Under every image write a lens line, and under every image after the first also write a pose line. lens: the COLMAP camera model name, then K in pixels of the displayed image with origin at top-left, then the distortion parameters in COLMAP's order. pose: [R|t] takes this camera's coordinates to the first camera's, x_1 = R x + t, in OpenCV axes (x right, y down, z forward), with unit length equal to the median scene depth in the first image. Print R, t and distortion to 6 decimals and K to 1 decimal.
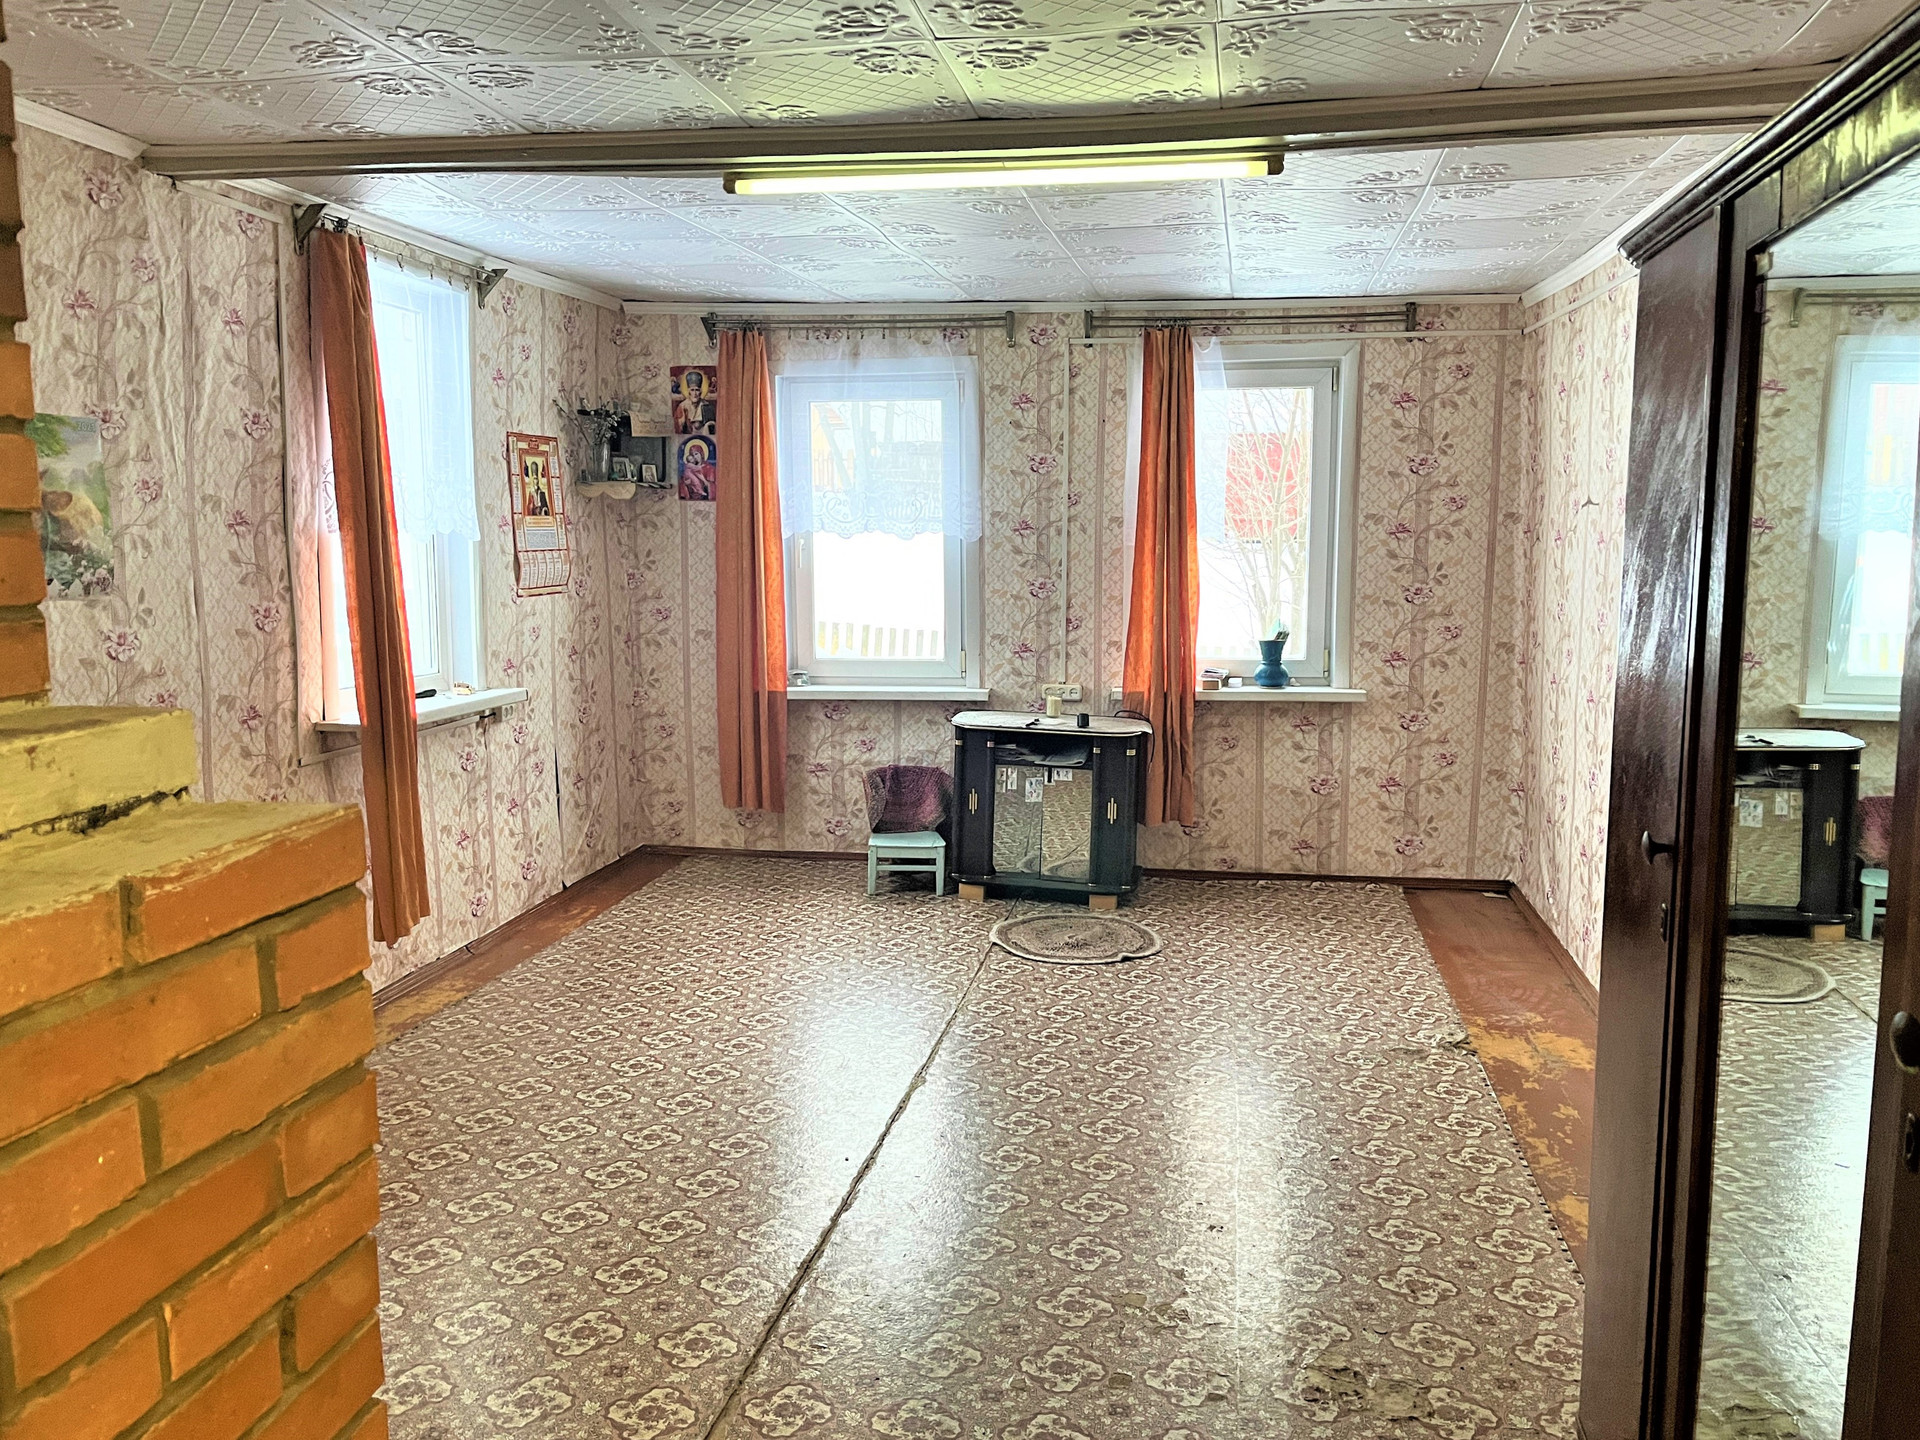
lens RADIAL K [[1468.0, 0, 959.9], [0, 1468.0, 725.0], [0, 0, 1]] dist [0.064568, -0.072054]
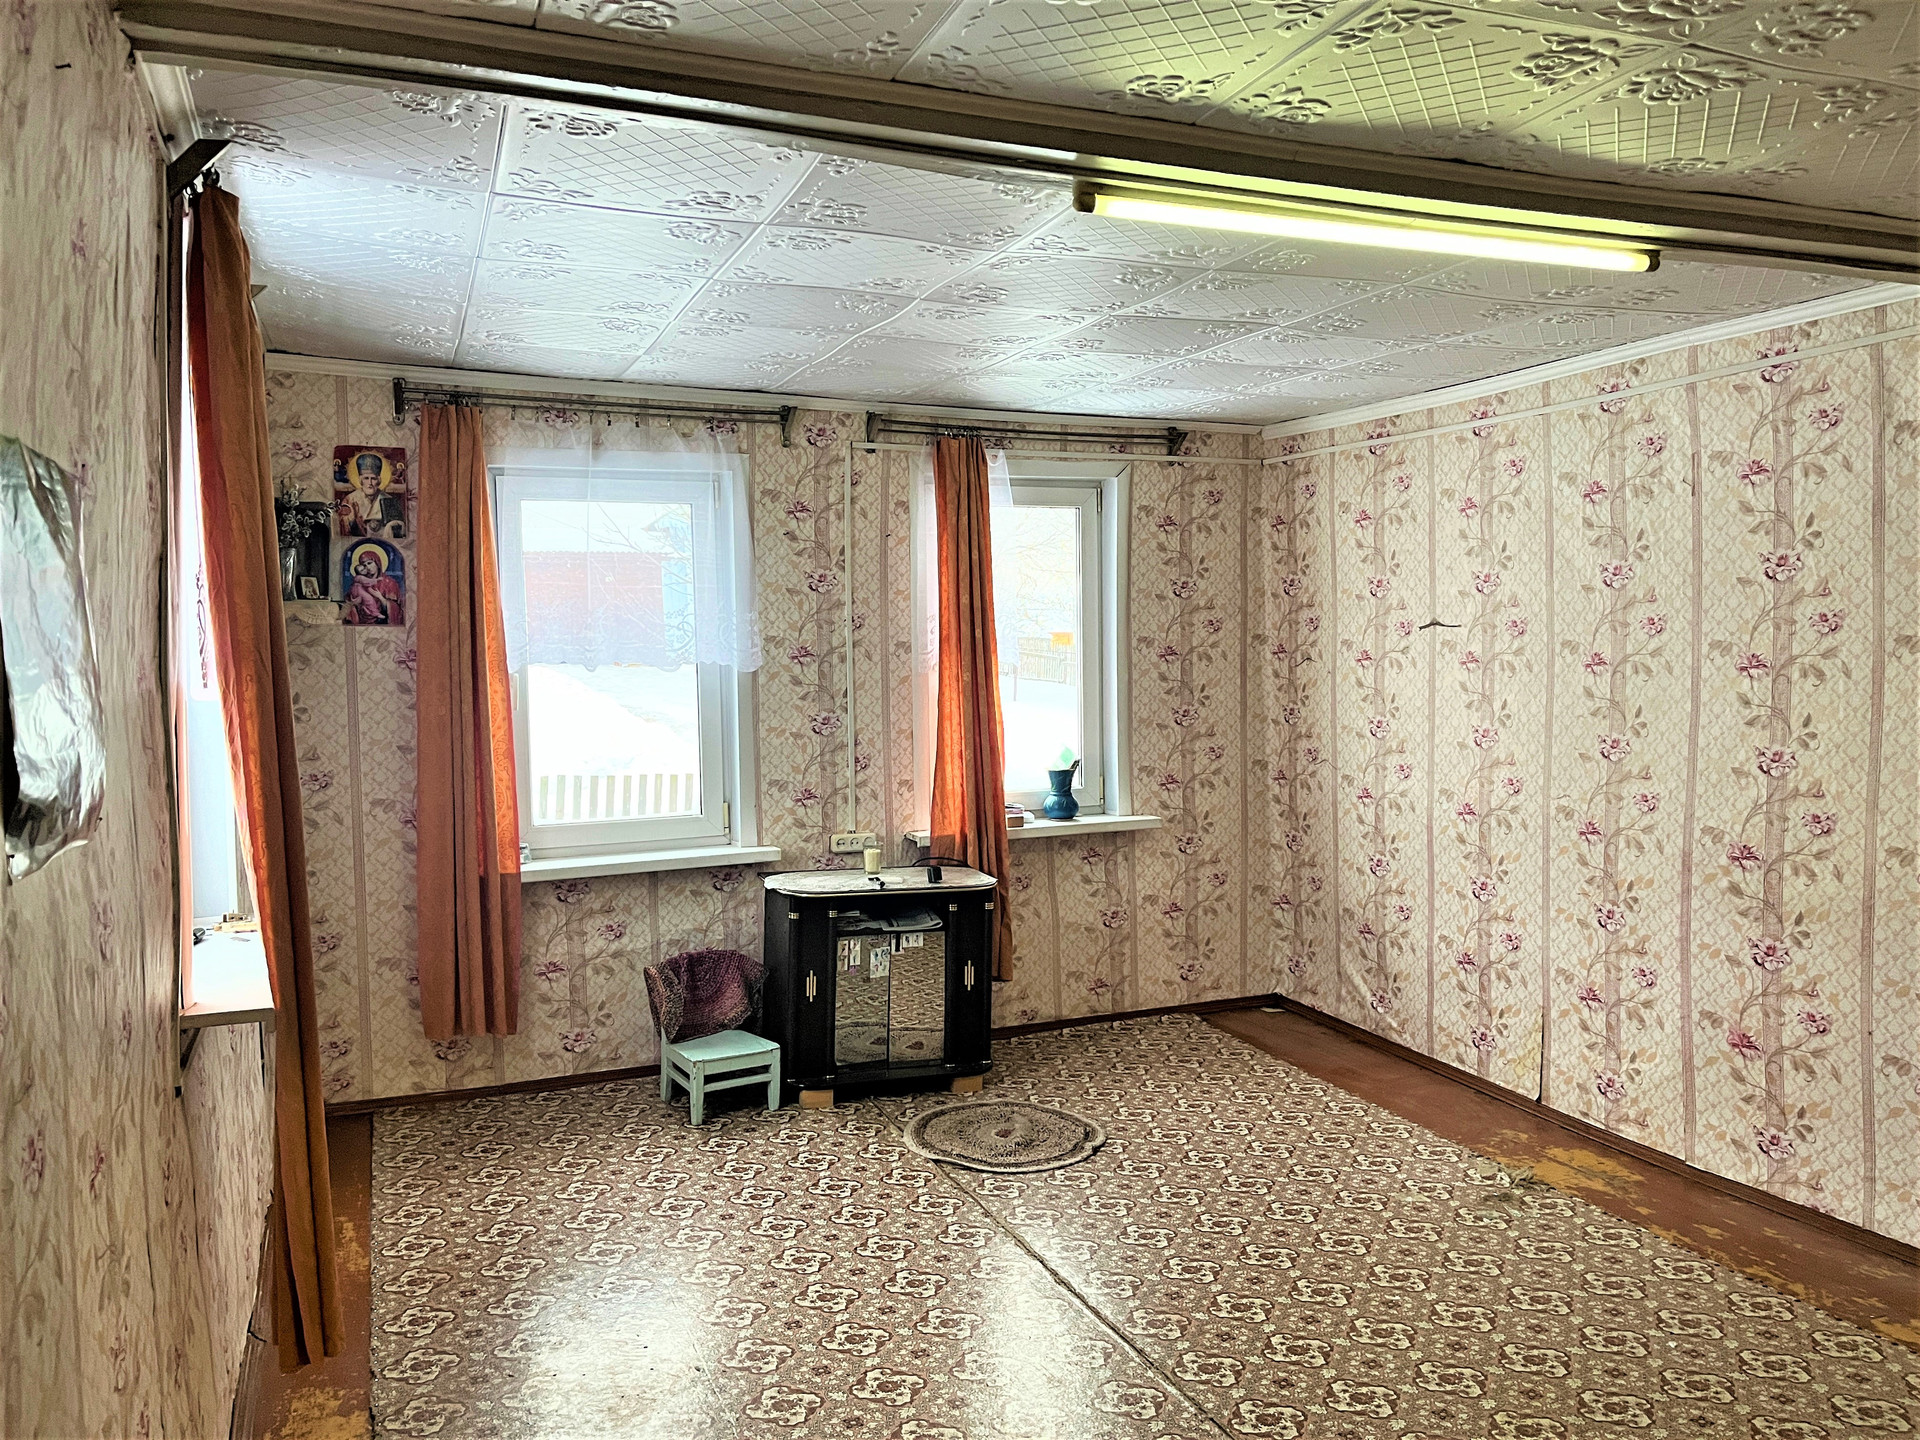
lens RADIAL K [[1468.0, 0, 965.2], [0, 1468.0, 718.1], [0, 0, 1]] dist [0.064568, -0.072054]
pose [[0.852809, -0.038975, 0.520767, -0.329192], [0.080461, 0.995110, -0.057289, -0.041721], [-0.515987, 0.090758, 0.851775, 0.230302]]
